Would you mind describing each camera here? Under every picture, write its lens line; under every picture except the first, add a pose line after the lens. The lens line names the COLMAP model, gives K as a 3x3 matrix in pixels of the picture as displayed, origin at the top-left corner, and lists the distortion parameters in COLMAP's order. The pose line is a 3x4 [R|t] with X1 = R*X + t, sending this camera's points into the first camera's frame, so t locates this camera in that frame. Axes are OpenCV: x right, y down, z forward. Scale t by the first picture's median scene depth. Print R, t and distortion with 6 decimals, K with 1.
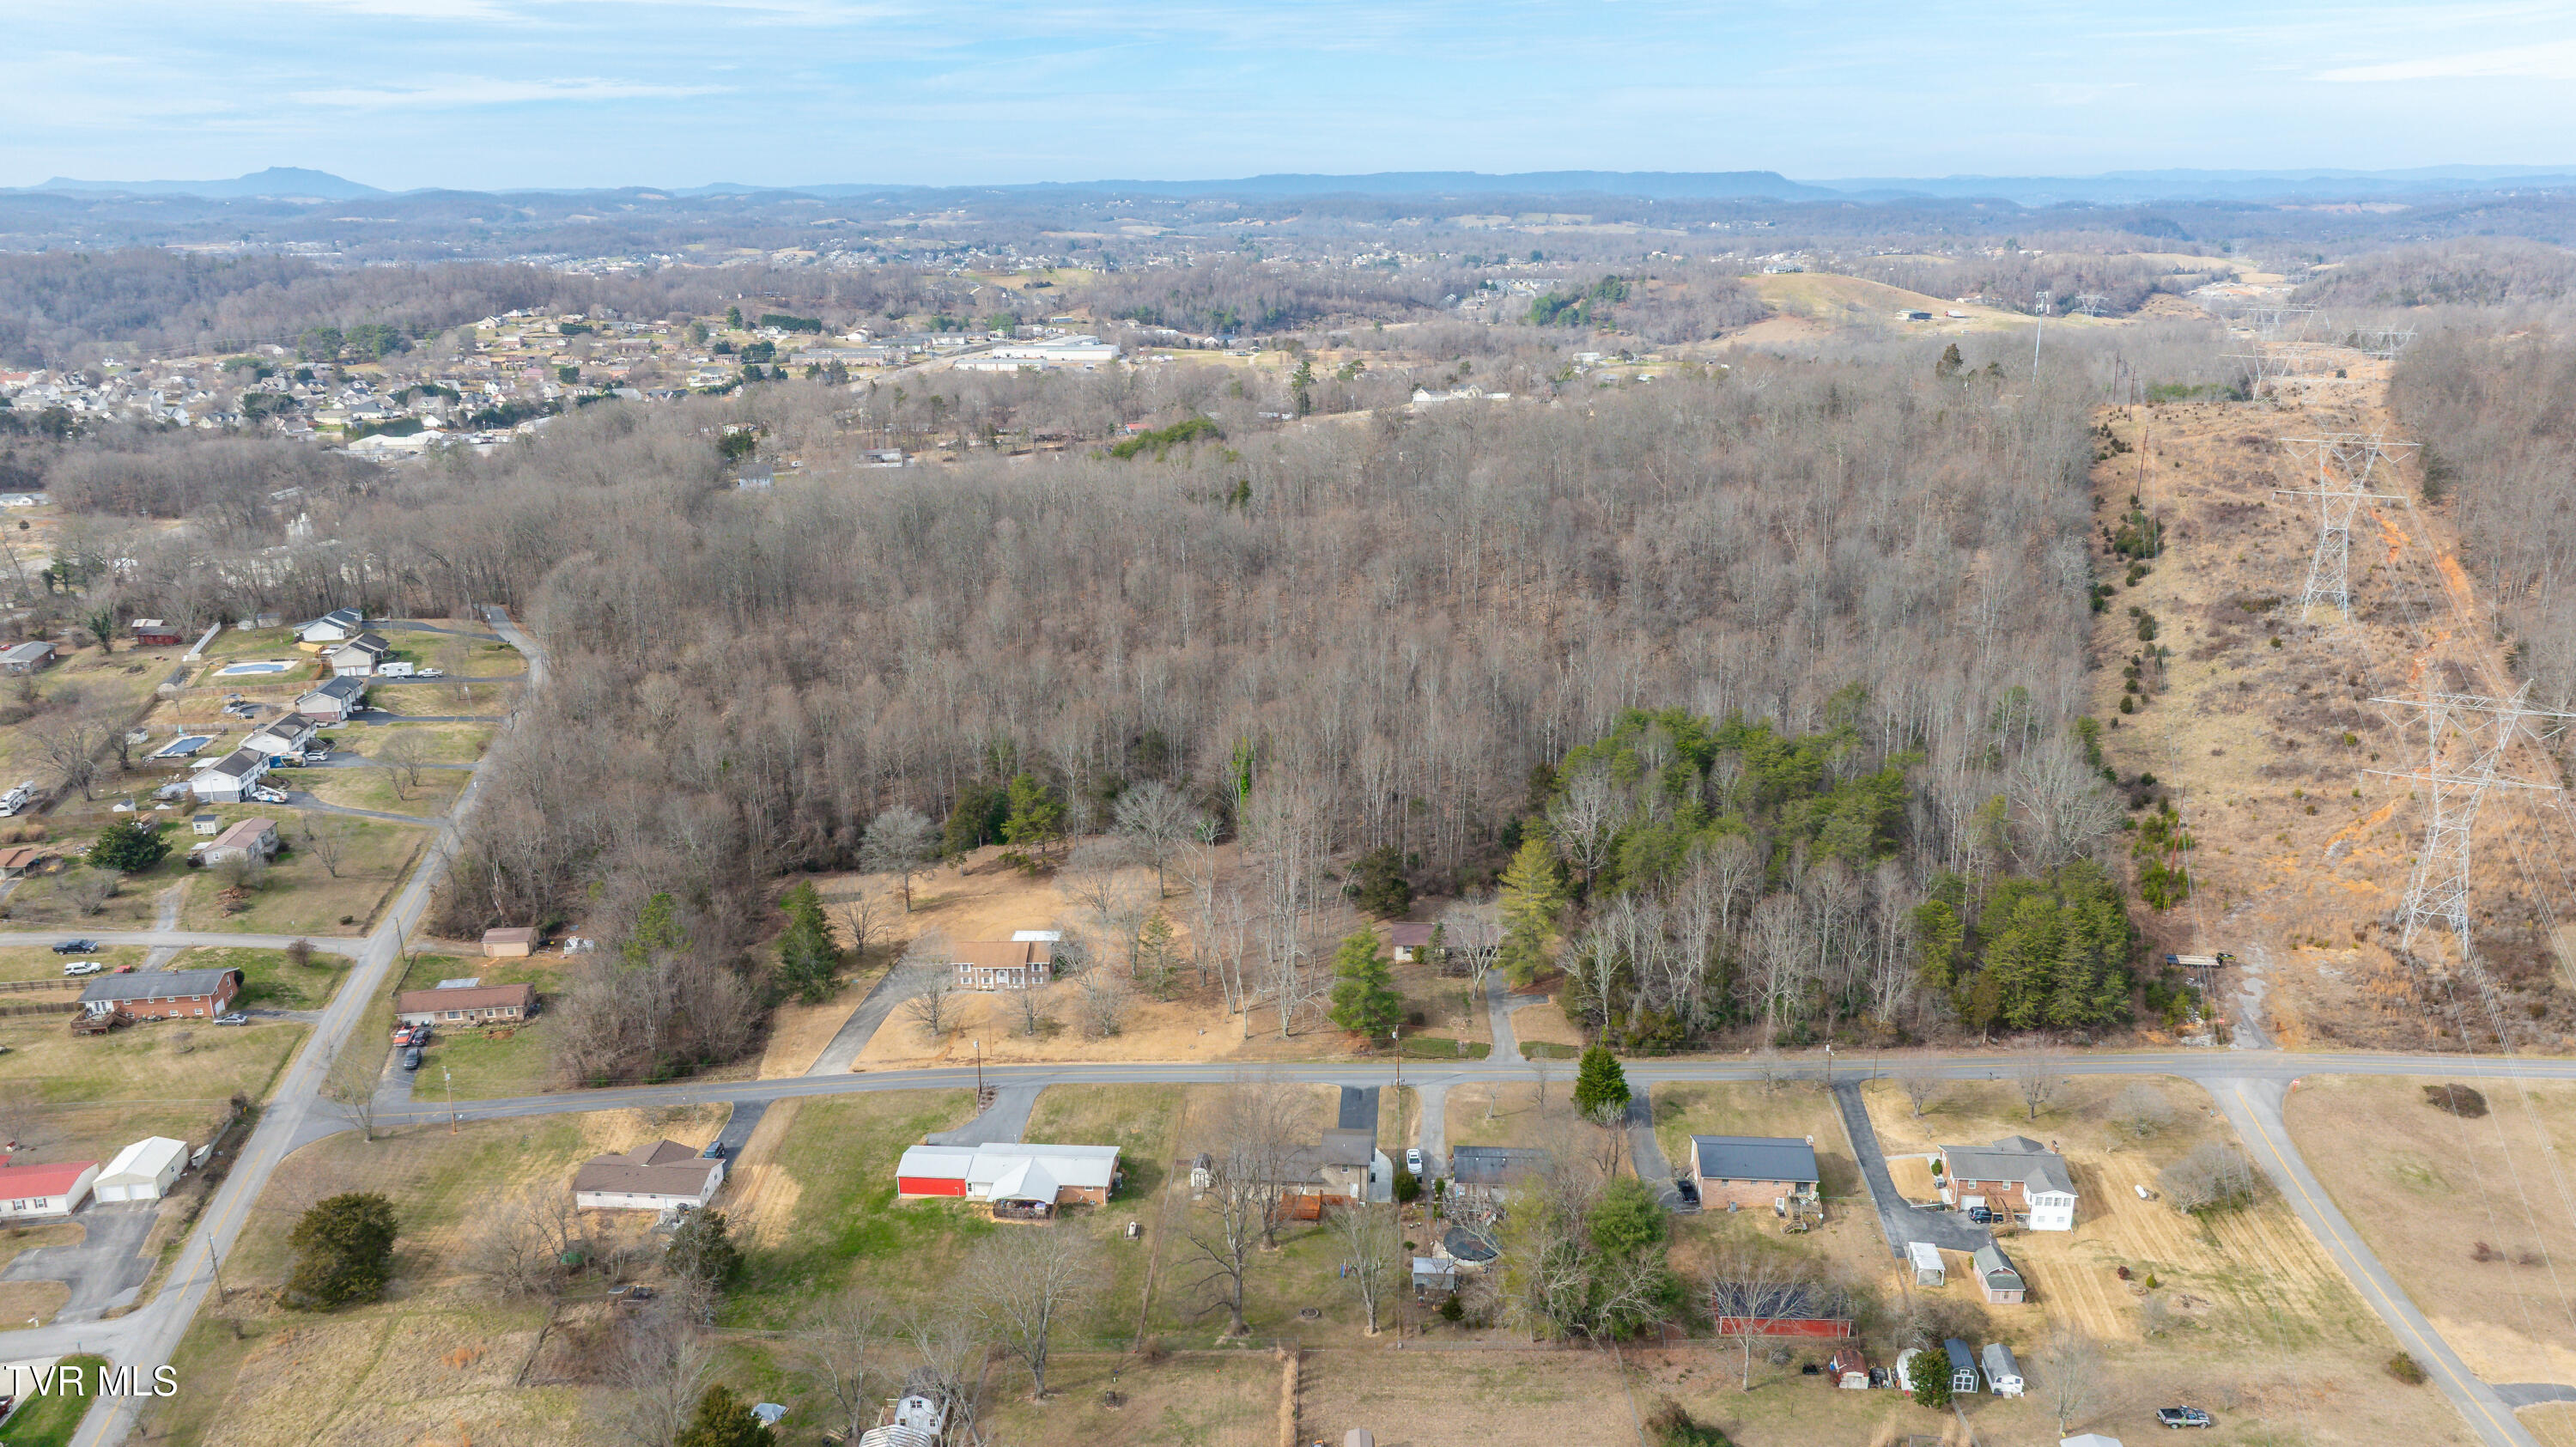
lens RADIAL K [[1809.9, 0, 1288.0], [0, 1809.9, 723.5], [0, 0, 1]] dist [-0.025712, -0.000282]
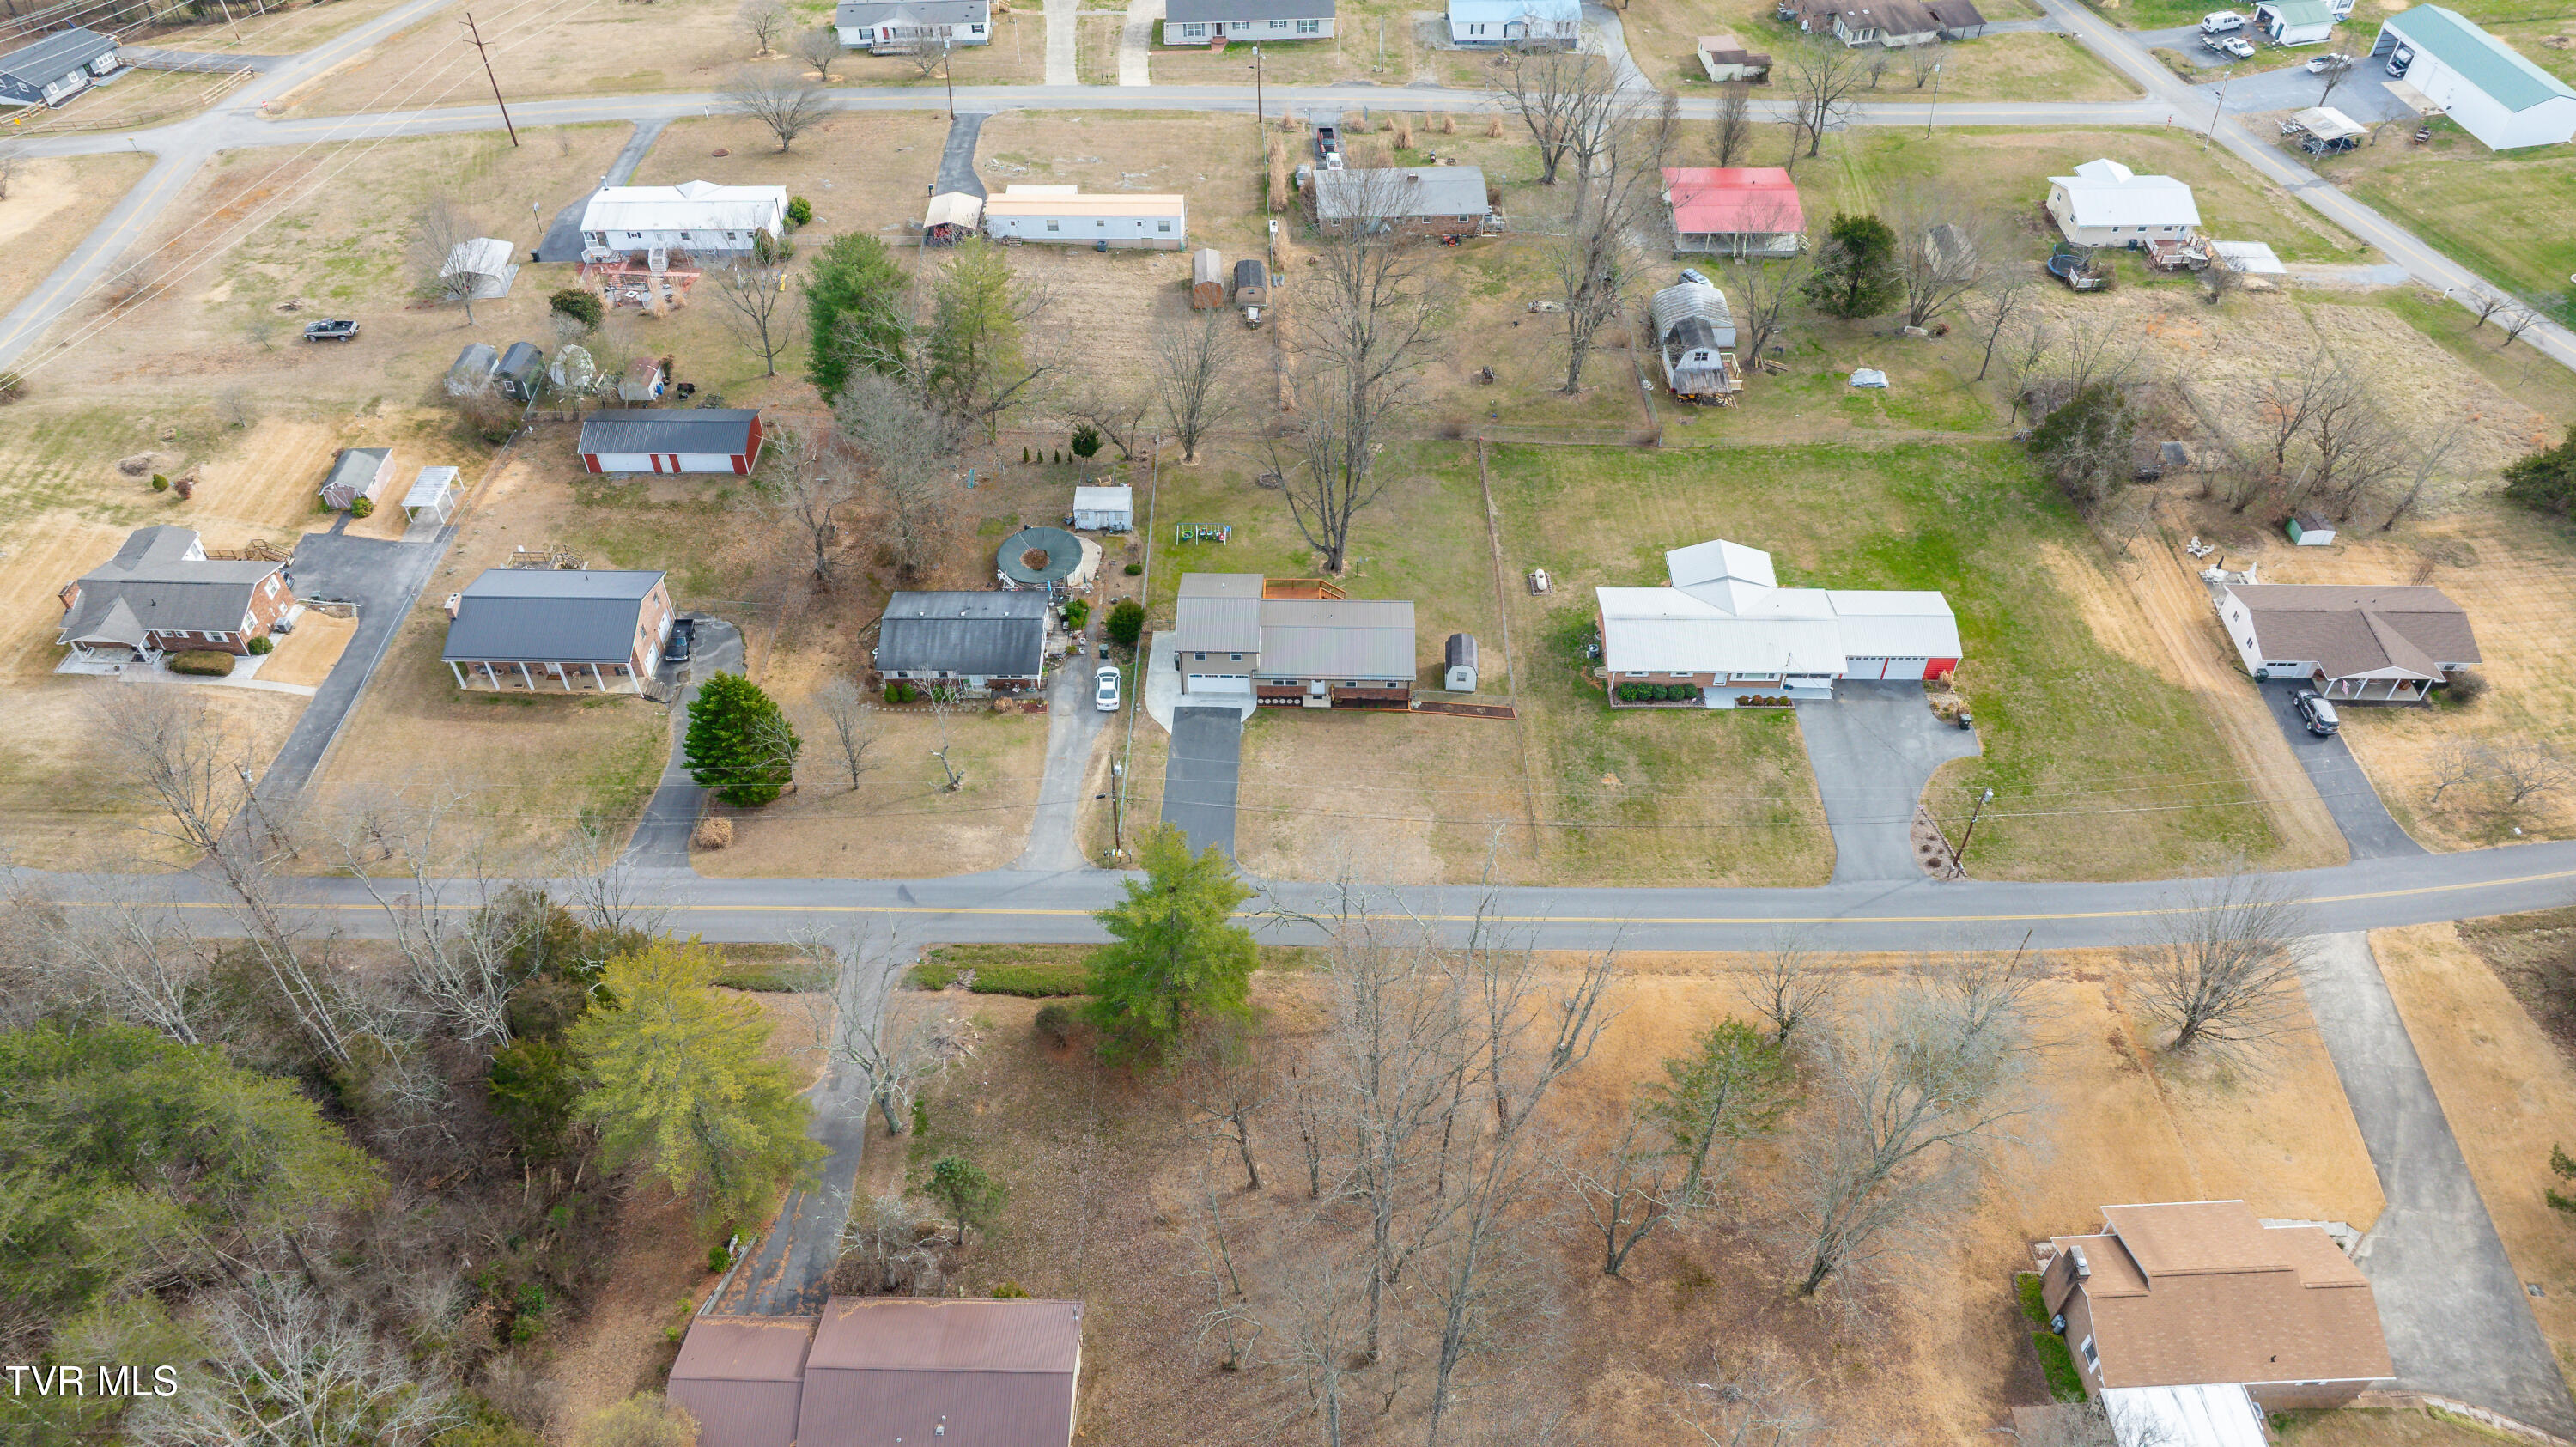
lens RADIAL K [[1801.1, 0, 1288.0], [0, 1801.1, 723.5], [0, 0, 1]] dist [-0.034005, 0.031389]
pose [[-0.998268, 0.051515, -0.028410, 0.028172], [-0.001324, 0.463122, 0.886293, -0.274125], [0.058815, 0.884796, -0.462252, 1.286903]]
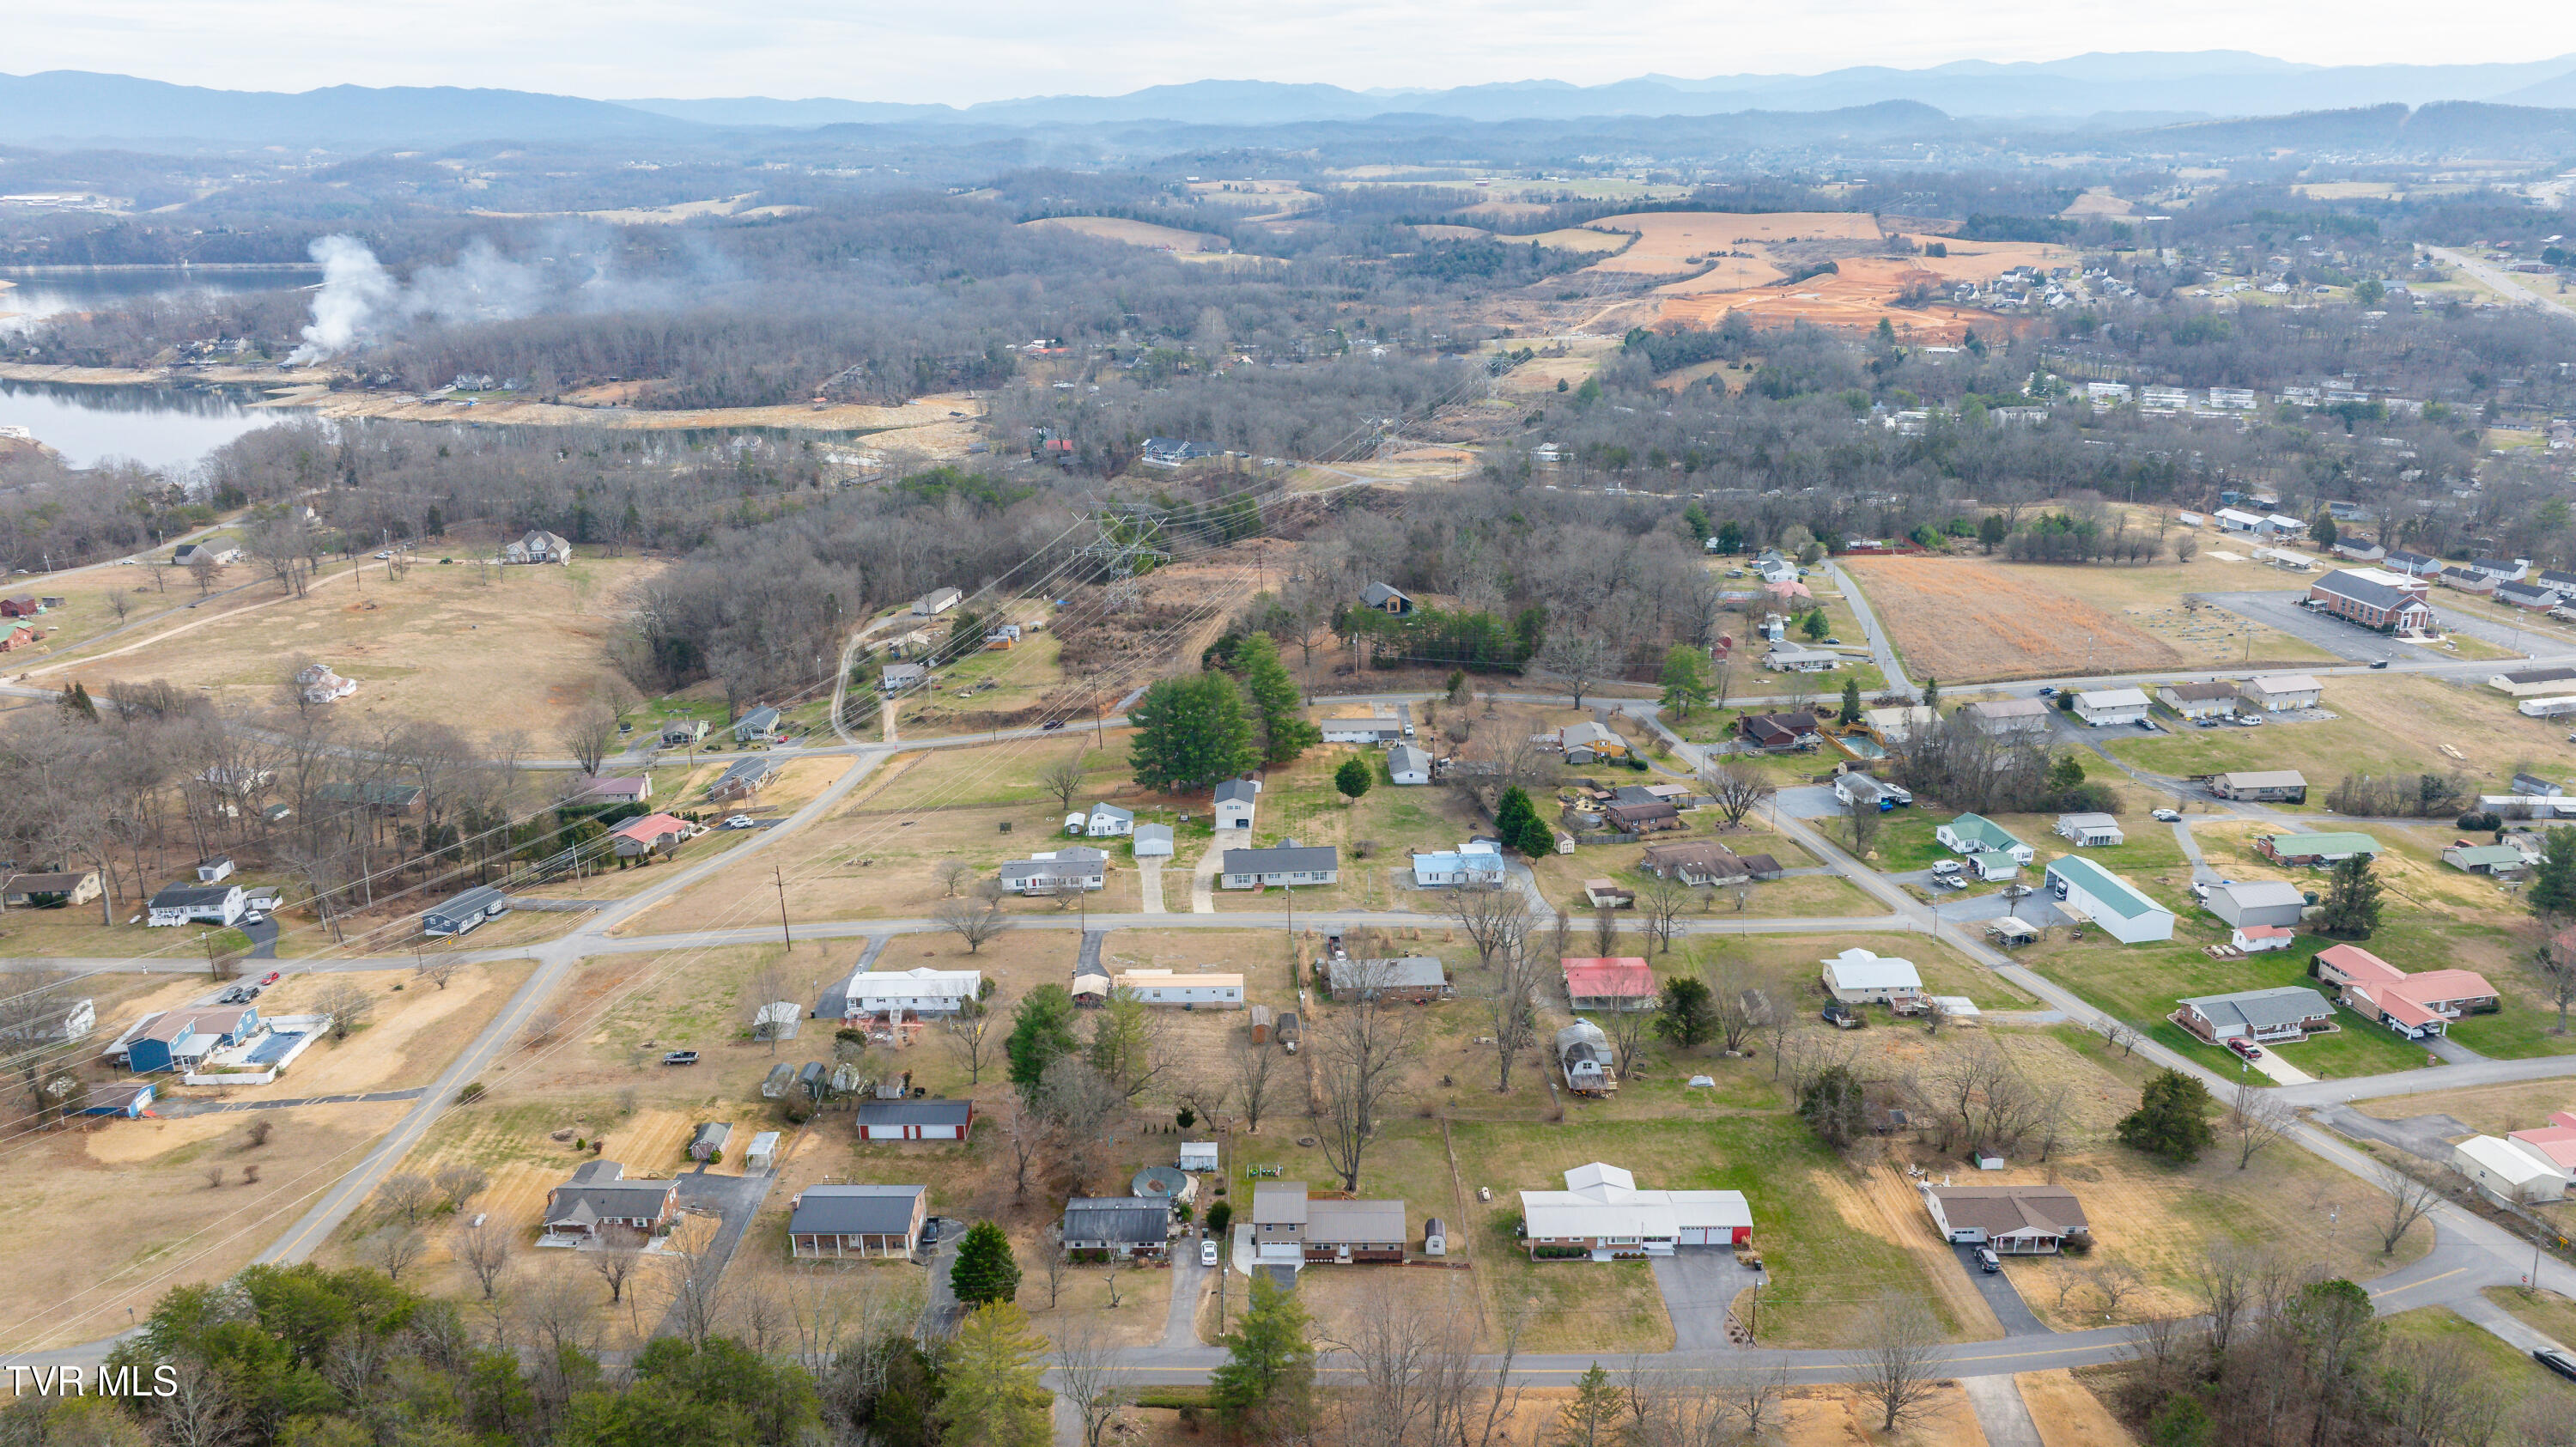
lens RADIAL K [[1809.9, 0, 1288.0], [0, 1809.9, 723.5], [0, 0, 1]] dist [-0.025712, -0.000282]
pose [[-0.997529, 0.041344, -0.056795, 0.070866], [0.001392, 0.819949, 0.572435, -0.507422], [0.070236, 0.570942, -0.817981, 1.604087]]
